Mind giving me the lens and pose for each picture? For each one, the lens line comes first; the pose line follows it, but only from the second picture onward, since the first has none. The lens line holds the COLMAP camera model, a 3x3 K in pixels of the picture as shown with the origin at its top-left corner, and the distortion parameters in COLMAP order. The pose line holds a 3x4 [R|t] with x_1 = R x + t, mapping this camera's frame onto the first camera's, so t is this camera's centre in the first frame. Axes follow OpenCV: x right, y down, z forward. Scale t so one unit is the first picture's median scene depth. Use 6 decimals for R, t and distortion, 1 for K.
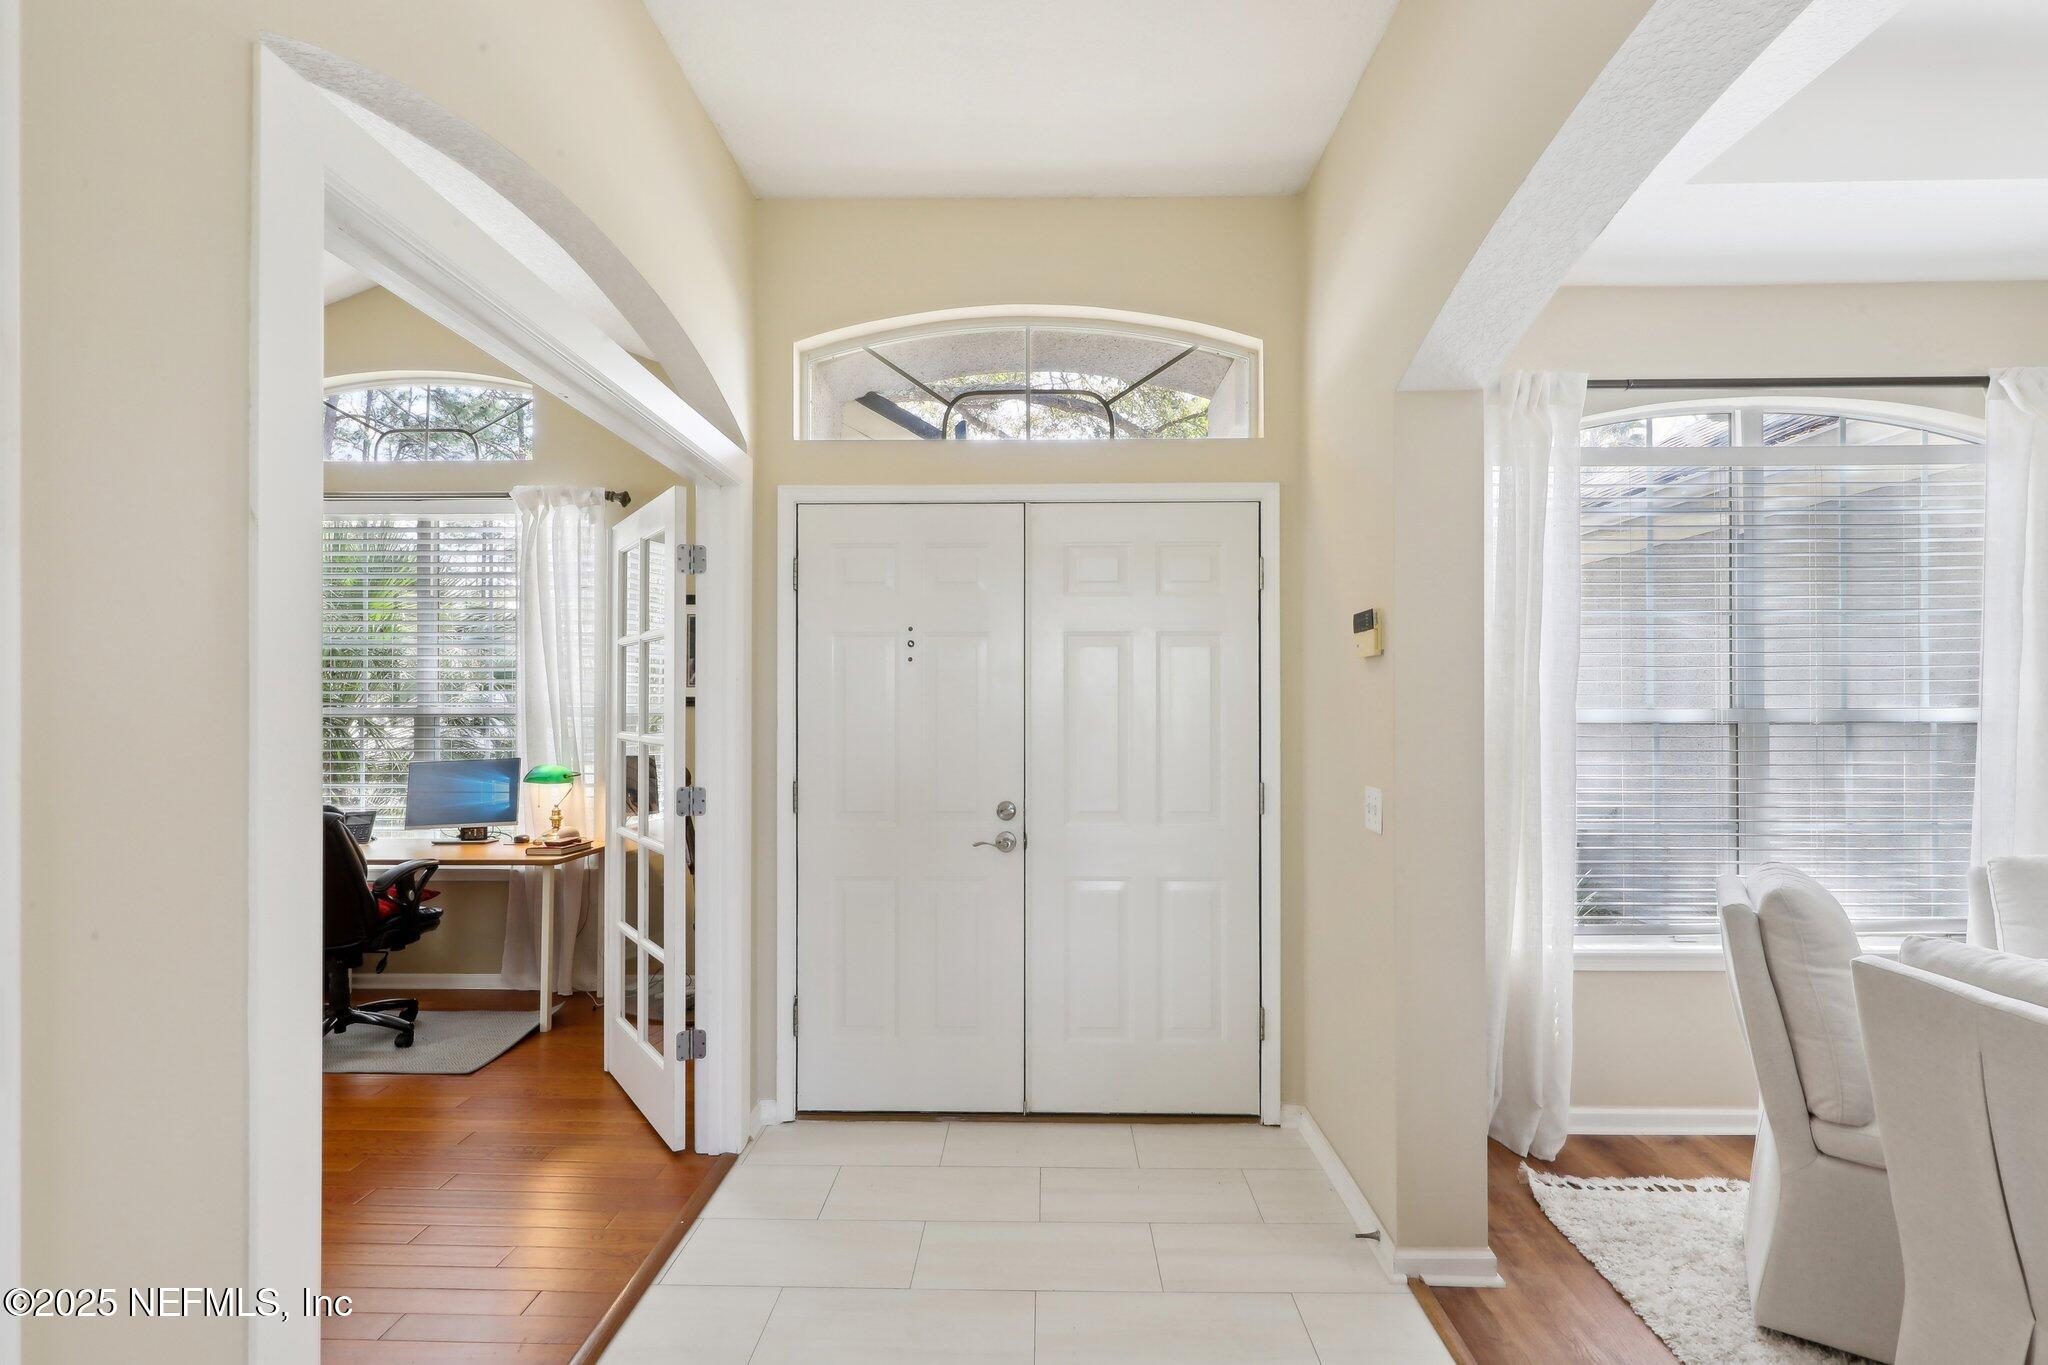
lens RADIAL K [[923.5, 0, 1031.1], [0, 923.5, 703.2], [0, 0, 1]] dist [0.002407, 0.001611]
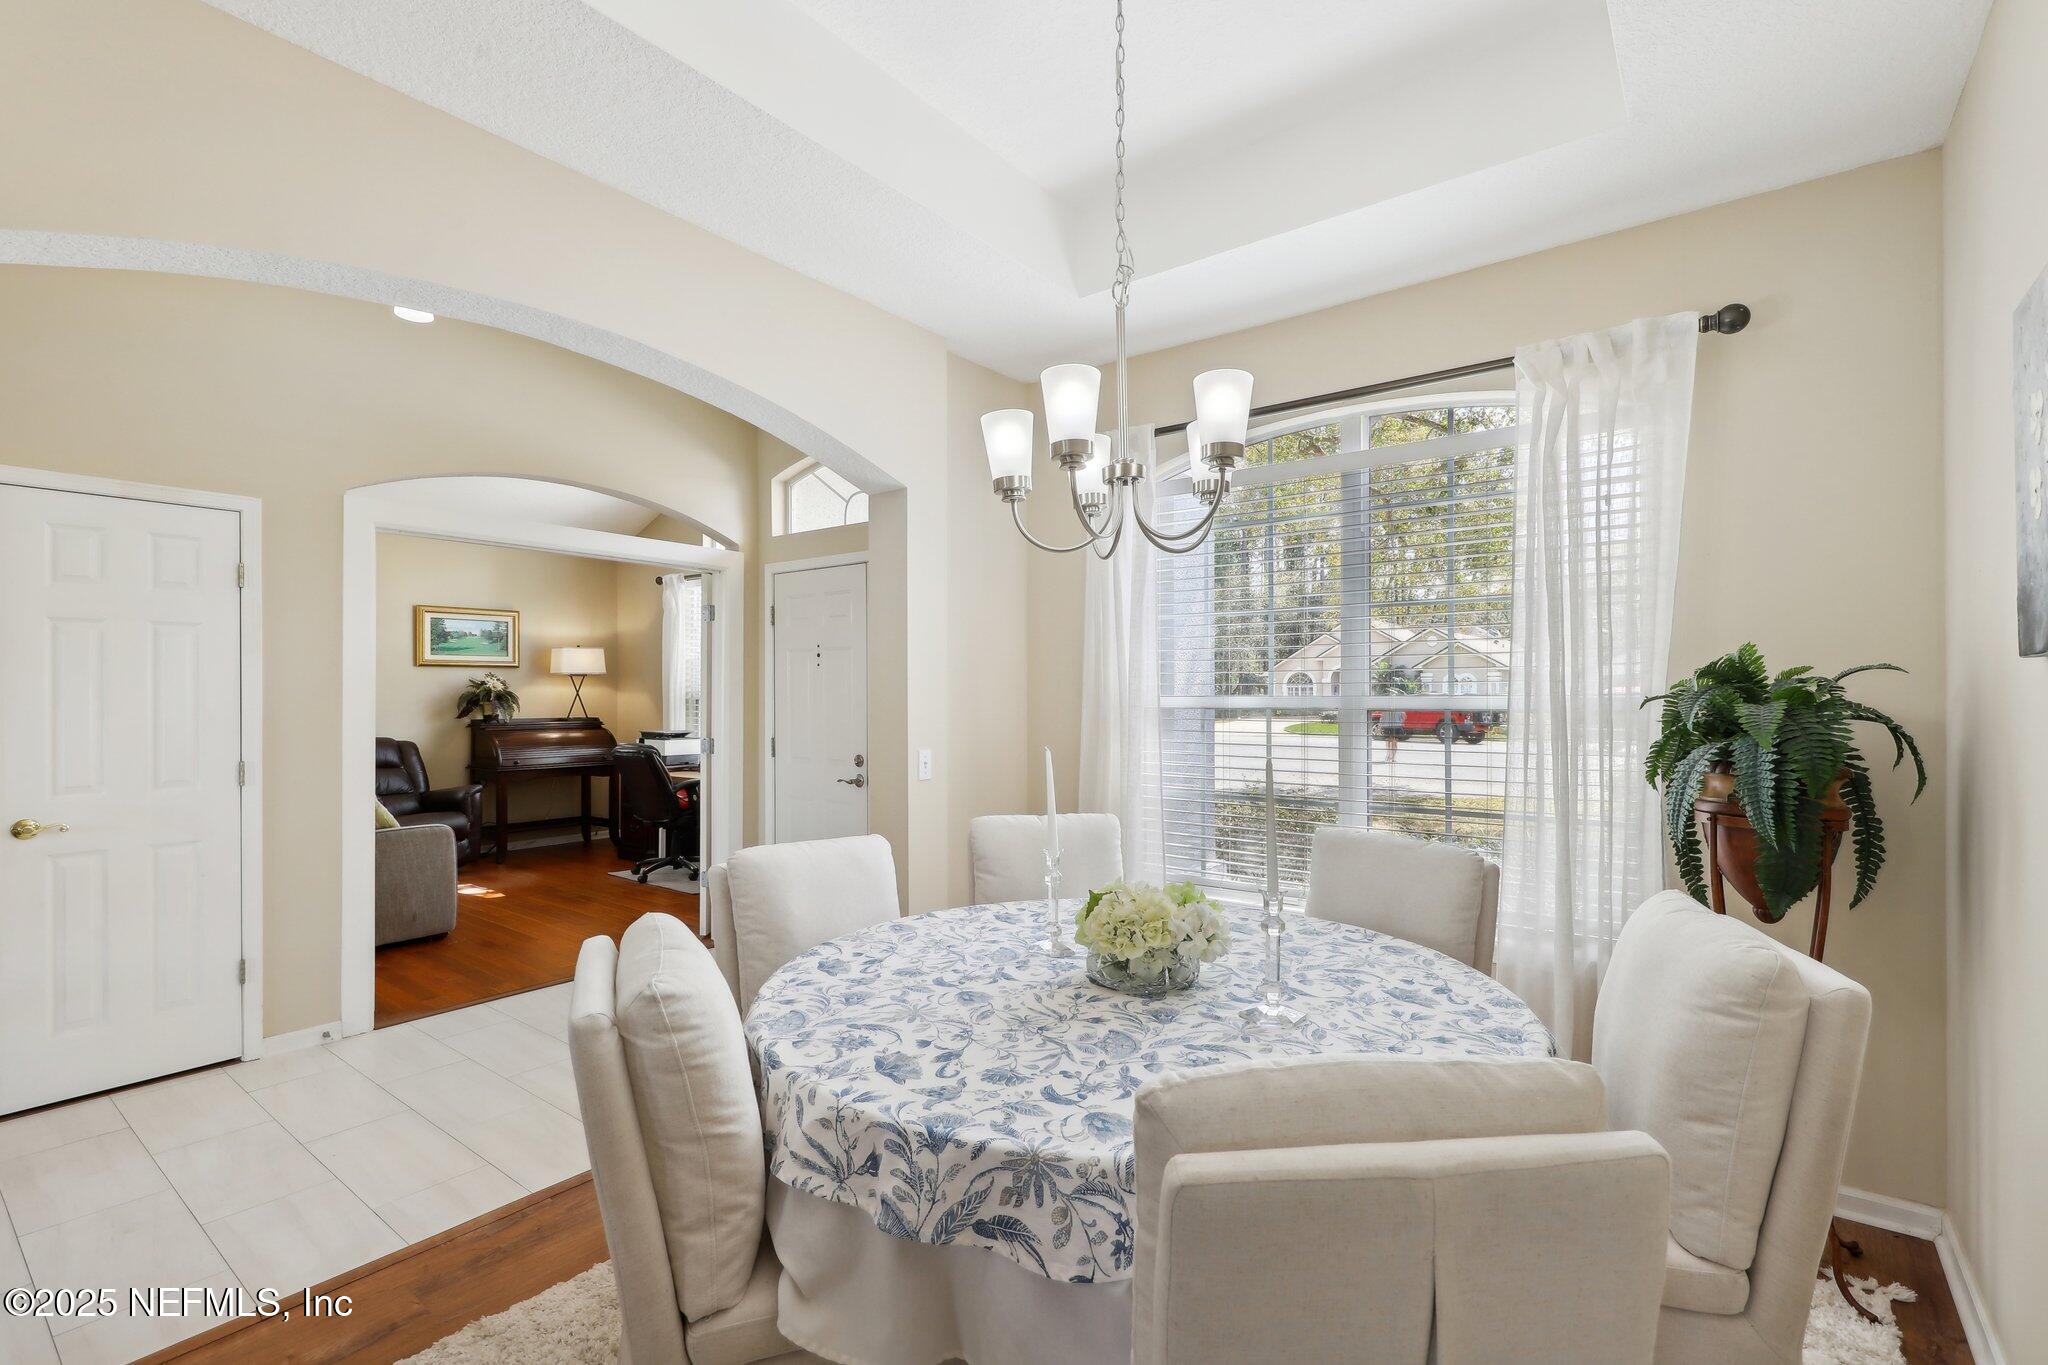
lens RADIAL K [[923.5, 0, 1024.4], [0, 923.5, 686.1], [0, 0, 1]] dist [0.002407, 0.001611]
pose [[0.802343, -0.004983, -0.596843, 1.125840], [0.002406, 0.999984, -0.005114, -0.000971], [0.596859, 0.002667, 0.802342, -0.083875]]
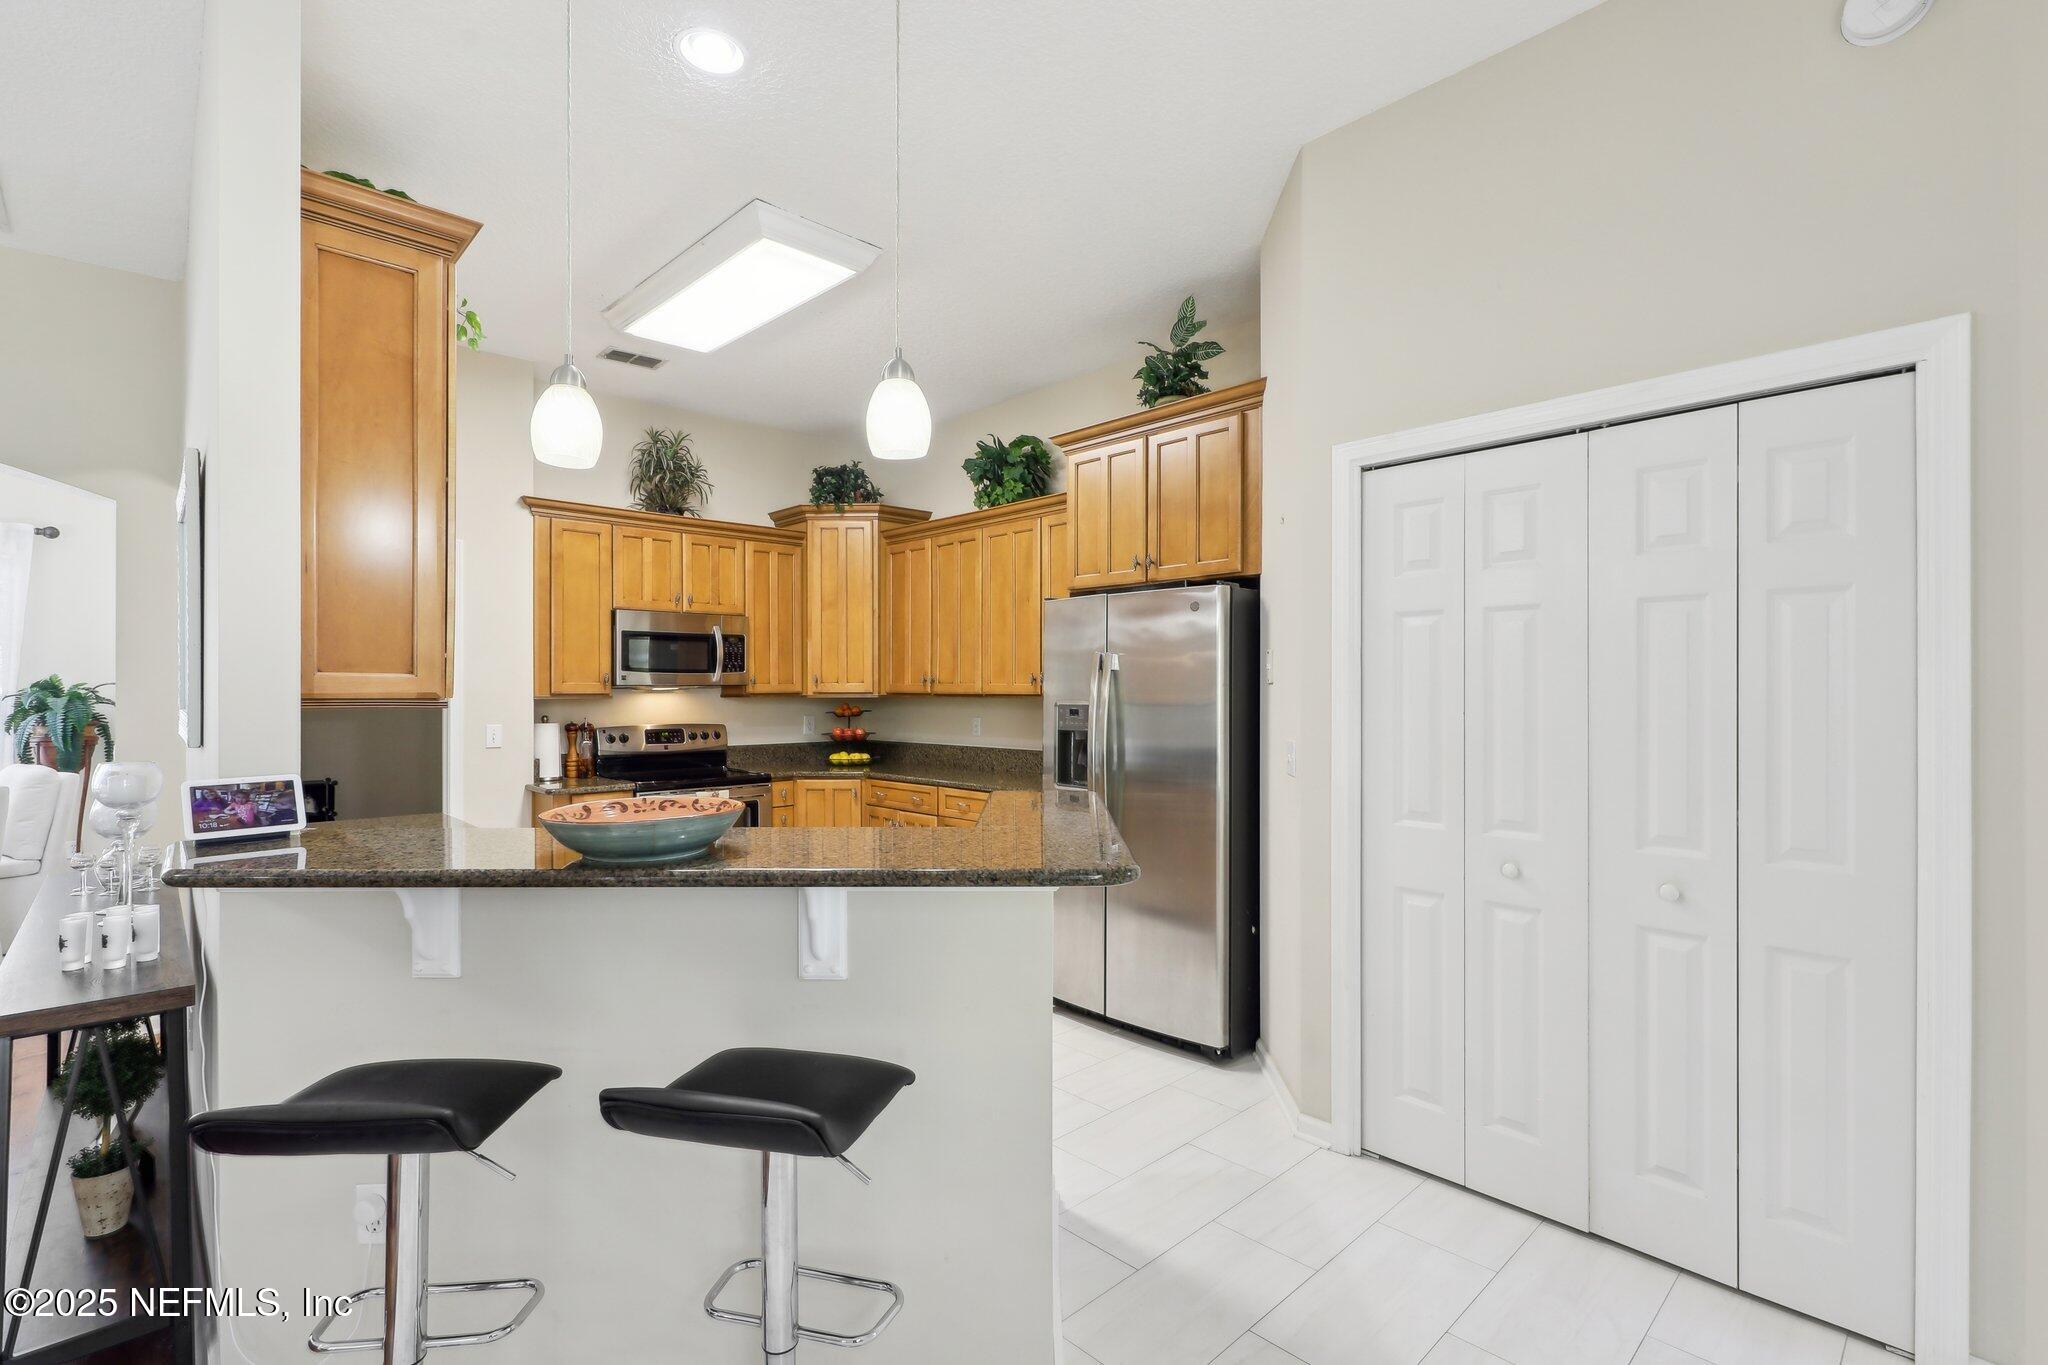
lens RADIAL K [[923.5, 0, 1008.1], [0, 923.5, 695.0], [0, 0, 1]] dist [0.002407, 0.001611]
pose [[0.717421, -0.003631, 0.696630, 1.221986], [-0.001387, 0.999977, 0.006641, -0.009823], [-0.696638, -0.005731, 0.717400, -1.774838]]
